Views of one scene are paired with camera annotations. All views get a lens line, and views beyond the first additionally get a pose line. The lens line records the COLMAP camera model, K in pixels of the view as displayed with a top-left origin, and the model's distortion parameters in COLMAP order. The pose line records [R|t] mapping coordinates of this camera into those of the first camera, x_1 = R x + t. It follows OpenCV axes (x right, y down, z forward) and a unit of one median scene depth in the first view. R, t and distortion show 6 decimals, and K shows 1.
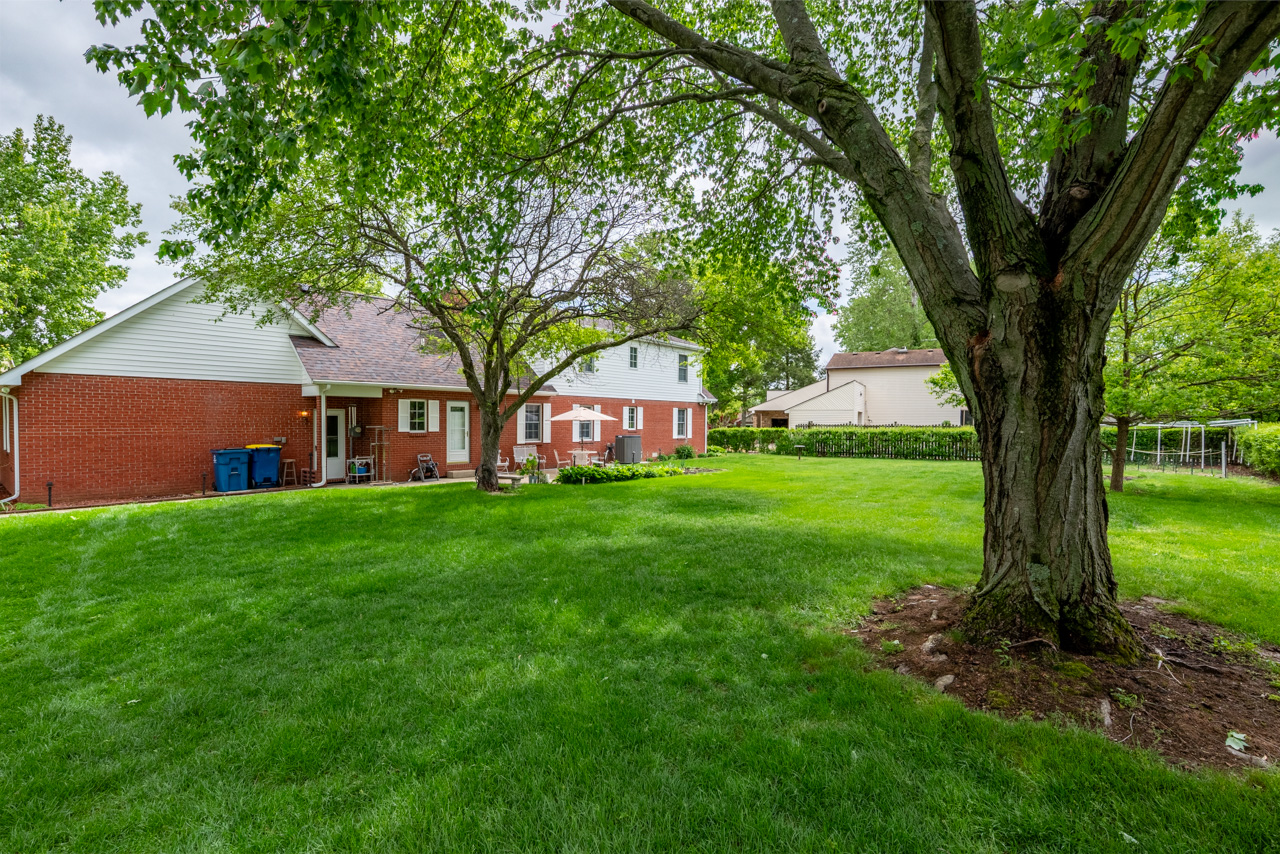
lens RADIAL K [[539.1, 0, 629.9], [0, 539.1, 422.0], [0, 0, 1]] dist [-0.002143, -0.000083]
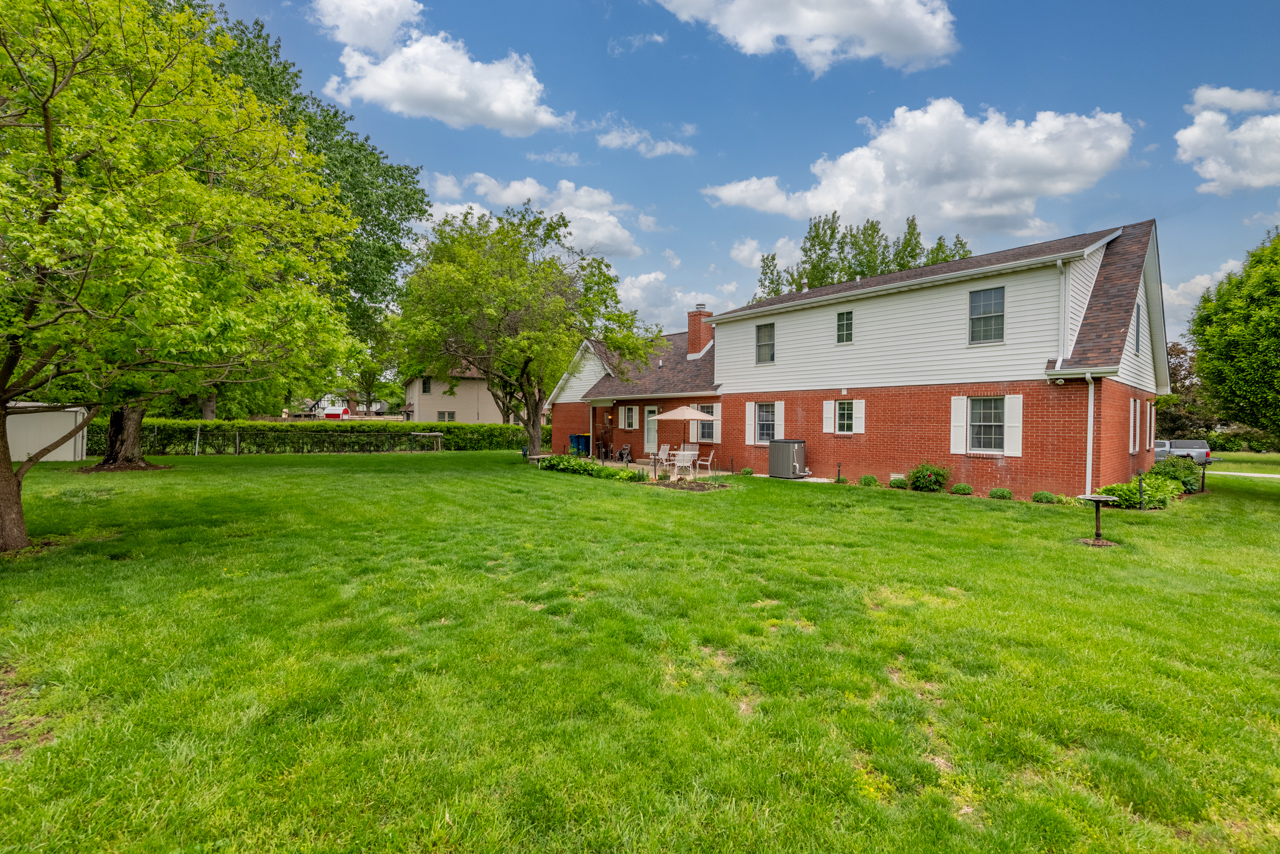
lens RADIAL K [[563.6, 0, 638.1], [0, 563.6, 427.5], [0, 0, 1]] dist [-0.008349, -0.000110]
pose [[-0.149466, 0.007661, -0.988737, 0.764175], [-0.004180, 0.999956, 0.008380, 0.001723], [0.988758, 0.005385, -0.149427, 0.868301]]
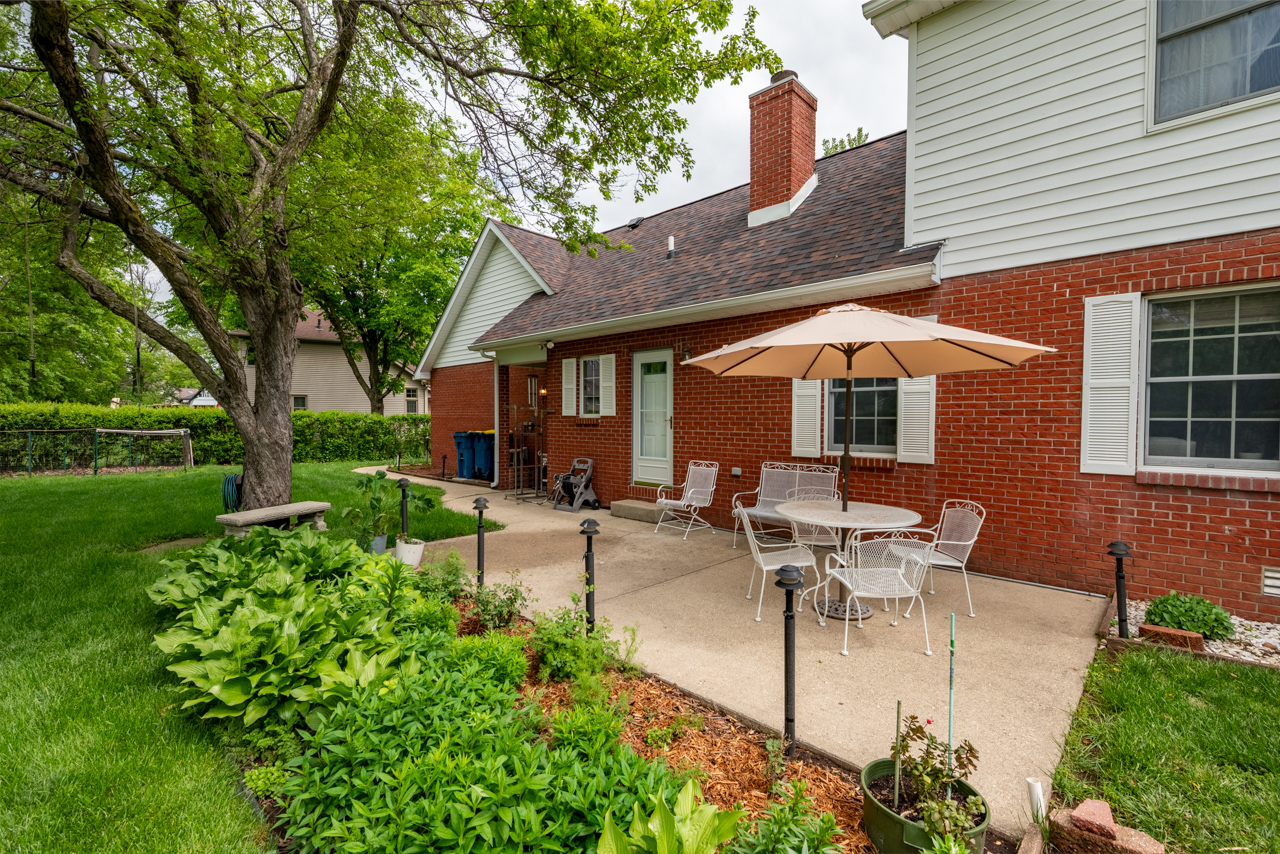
lens RADIAL K [[563.6, 0, 634.6], [0, 563.6, 429.0], [0, 0, 1]] dist [-0.008349, -0.000110]
pose [[-0.068369, 0.017865, -0.997500, 0.119794], [-0.003638, 0.999829, 0.018156, 0.014863], [0.997653, 0.004870, -0.068292, 0.753345]]
